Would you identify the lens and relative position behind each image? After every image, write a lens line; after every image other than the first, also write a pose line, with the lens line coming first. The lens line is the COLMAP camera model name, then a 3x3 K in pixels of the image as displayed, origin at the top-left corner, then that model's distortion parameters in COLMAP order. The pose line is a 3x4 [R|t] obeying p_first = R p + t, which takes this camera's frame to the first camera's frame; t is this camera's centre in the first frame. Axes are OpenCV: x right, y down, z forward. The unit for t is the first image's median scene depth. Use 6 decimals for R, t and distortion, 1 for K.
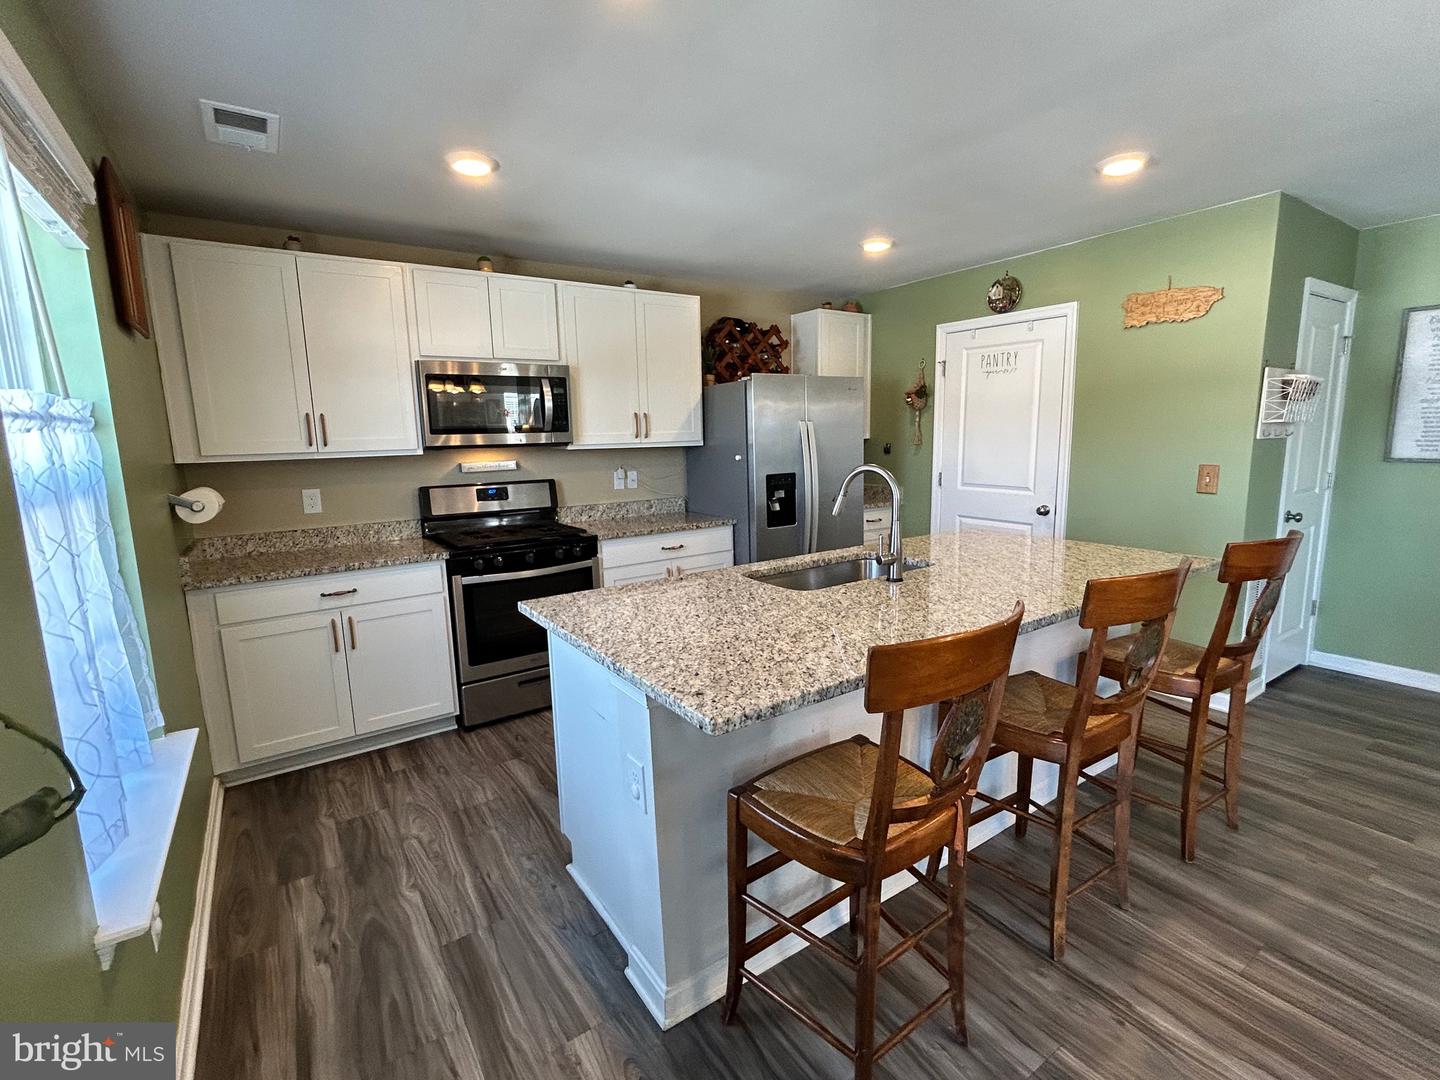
lens RADIAL K [[675.1, 0, 720.0], [0, 675.1, 540.0], [0, 0, 1]] dist [0.001655, 0.000284]
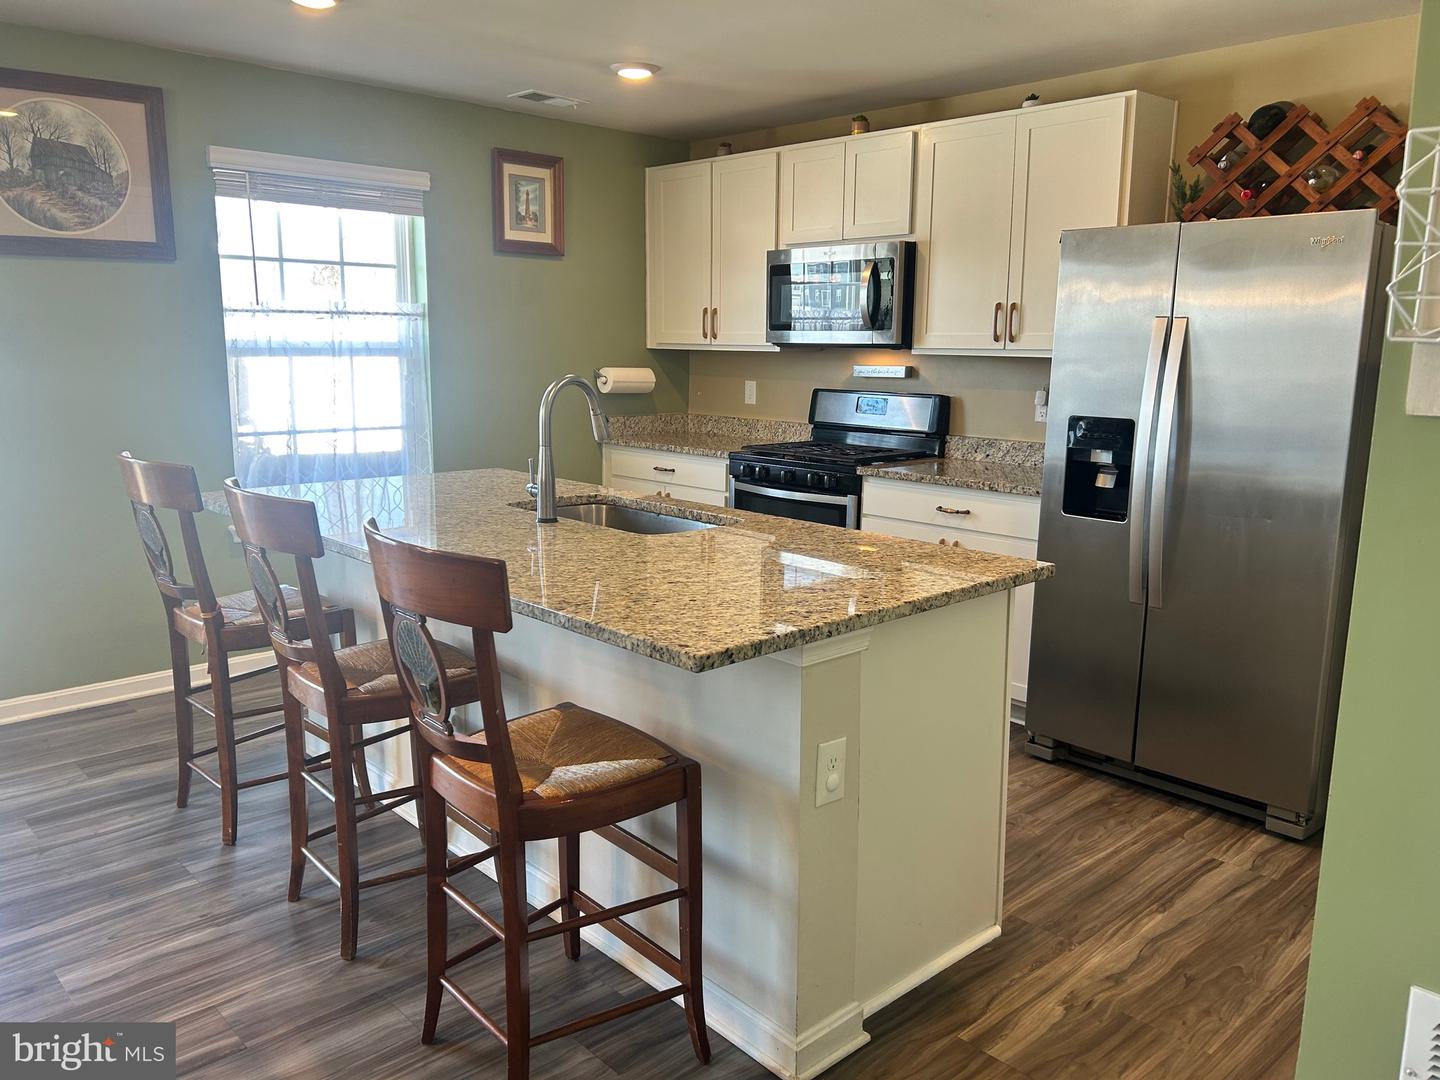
lens RADIAL K [[1091.9, 0, 720.0], [0, 1091.9, 540.0], [0, 0, 1]] dist [0.026421, -0.010726]
pose [[0.157720, 0.202628, -0.966471, 0.984983], [-0.174045, 0.969103, 0.174777, -0.113421], [0.972025, 0.140643, 0.188113, 0.612827]]
